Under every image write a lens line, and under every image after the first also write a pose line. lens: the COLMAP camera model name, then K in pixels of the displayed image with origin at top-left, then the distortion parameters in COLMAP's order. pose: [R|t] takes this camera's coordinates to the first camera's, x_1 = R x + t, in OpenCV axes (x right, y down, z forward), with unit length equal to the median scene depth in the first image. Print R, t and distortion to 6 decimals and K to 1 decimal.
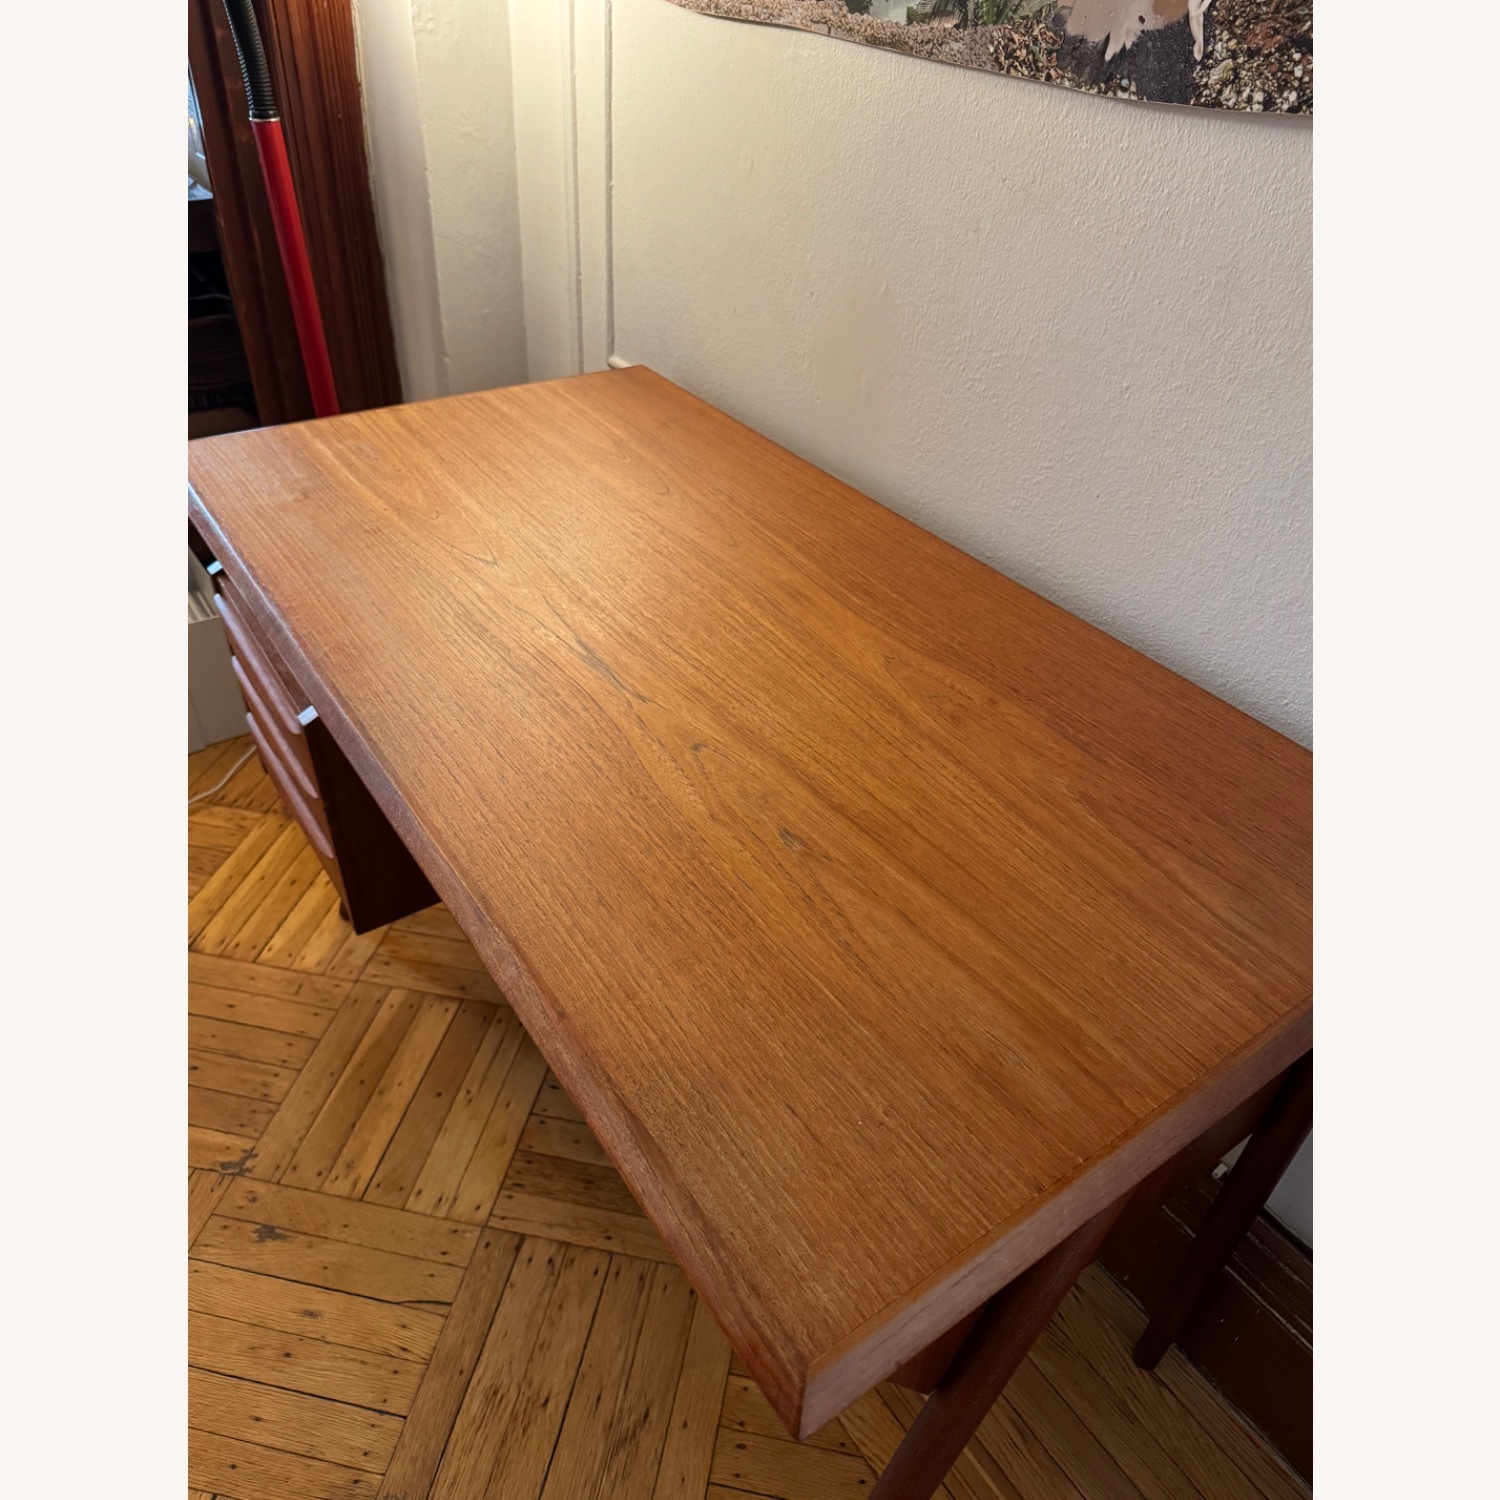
lens RADIAL K [[1102.9, 0, 751.4], [0, 1102.9, 748.2], [0, 0, 1]] dist [-0.000098, -0.012955]
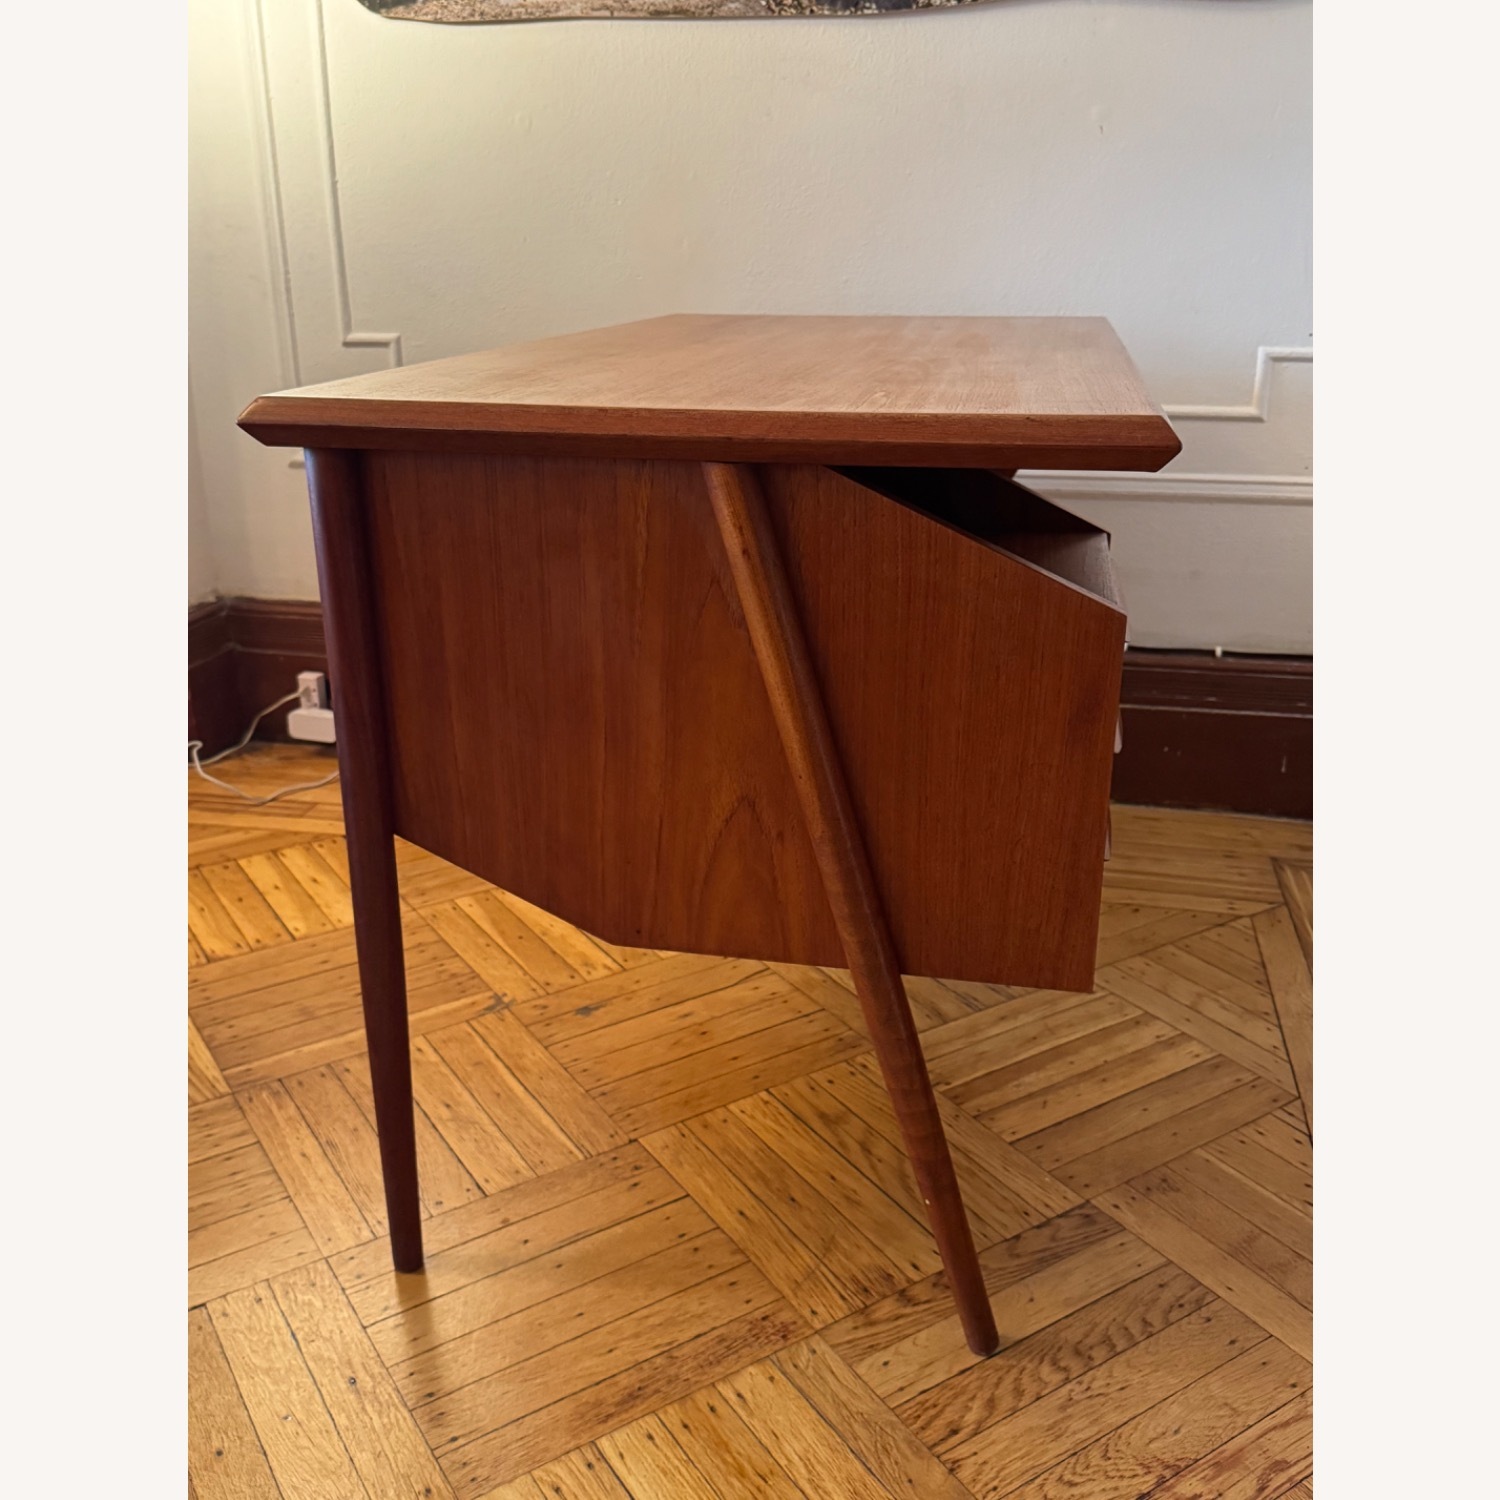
lens RADIAL K [[1419.9, 0, 751.2], [0, 1419.9, 745.9], [0, 0, 1]] dist [0.034564, 0.000000]
pose [[0.728743, -0.283555, 0.623321, -1.058536], [0.444391, 0.888366, -0.115423, 0.434130], [-0.521009, 0.361112, 0.773400, -0.182610]]
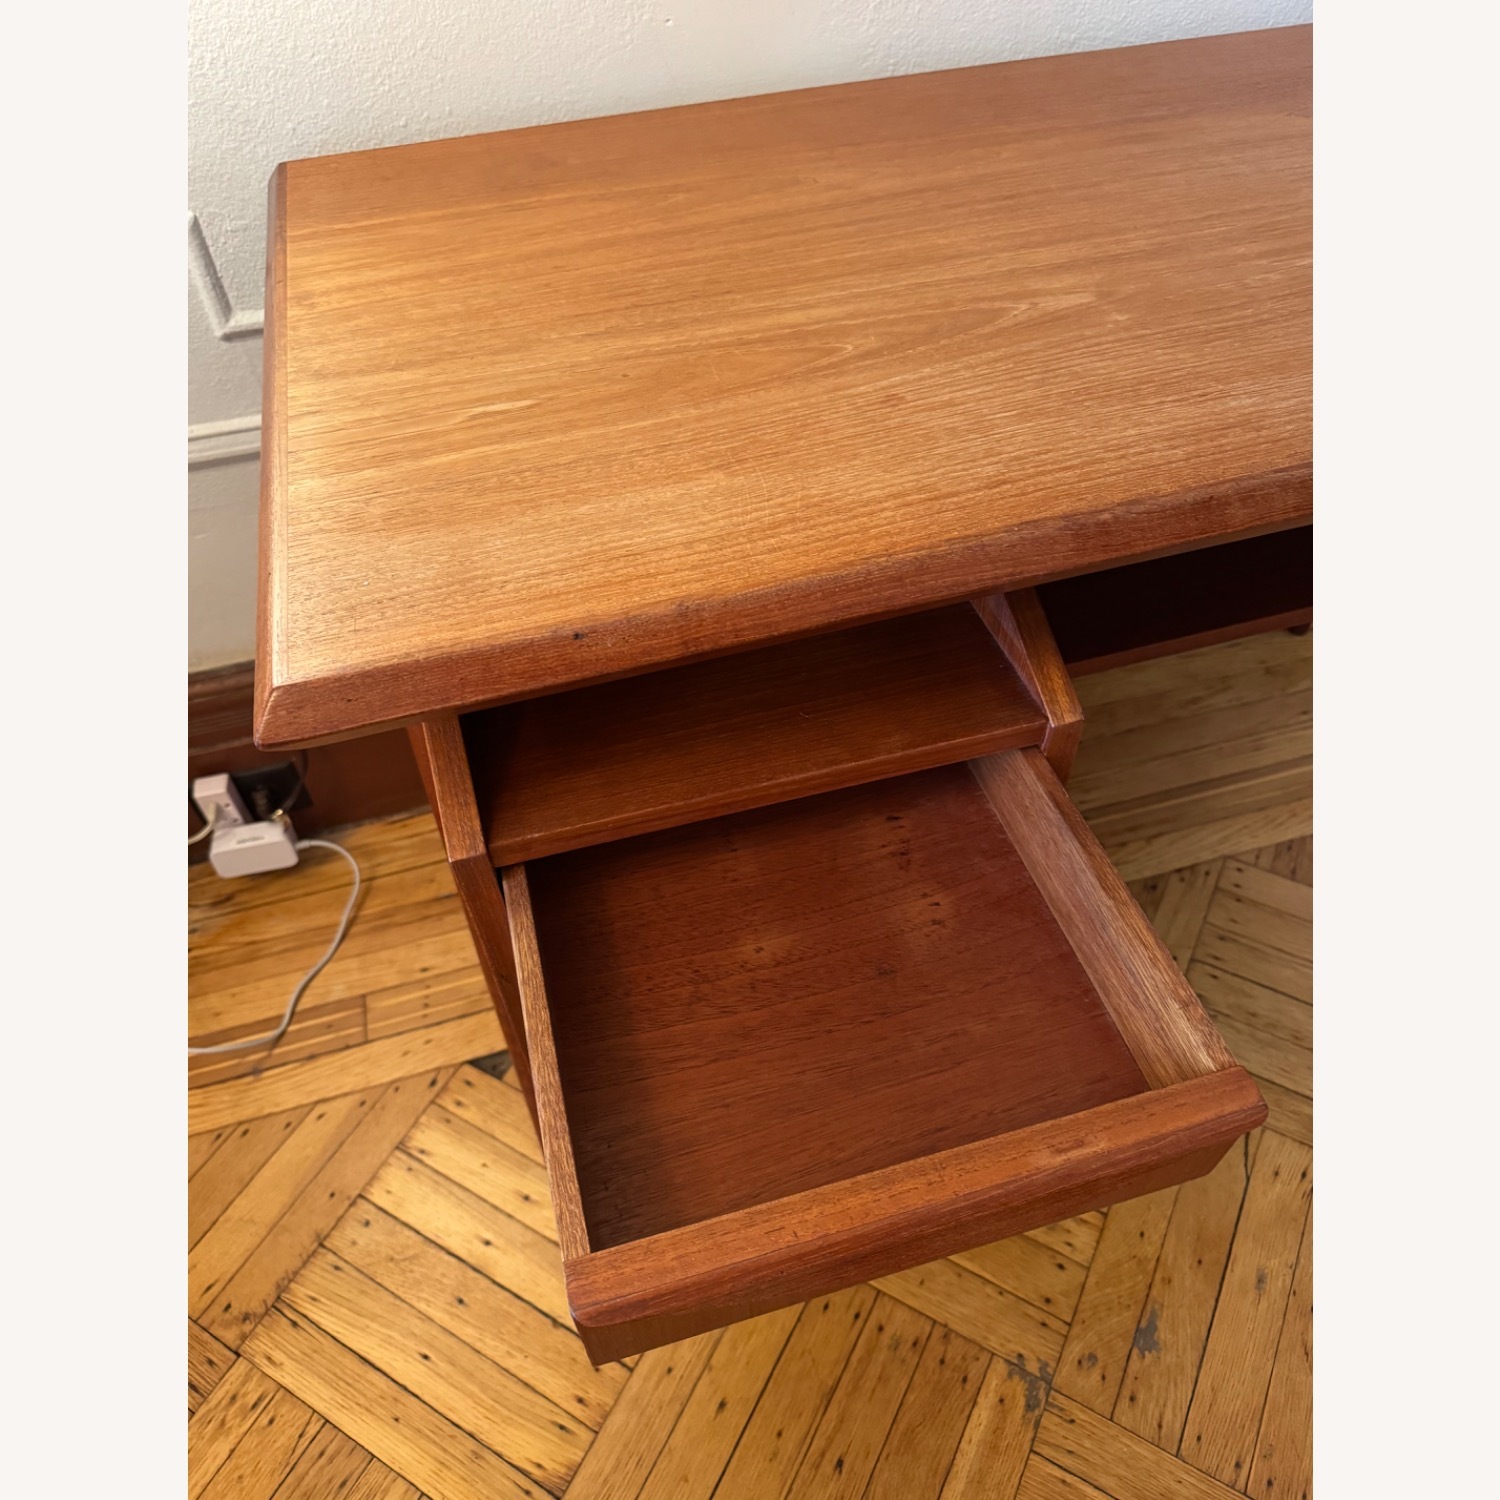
lens RADIAL K [[1102.9, 0, 741.0], [0, 1102.9, 750.8], [0, 0, 1]] dist [-0.000098, -0.012955]
pose [[0.323047, -0.734576, 0.596689, -0.665799], [0.613373, 0.642659, 0.459089, -0.311482], [-0.720704, 0.217686, 0.658179, 0.613282]]
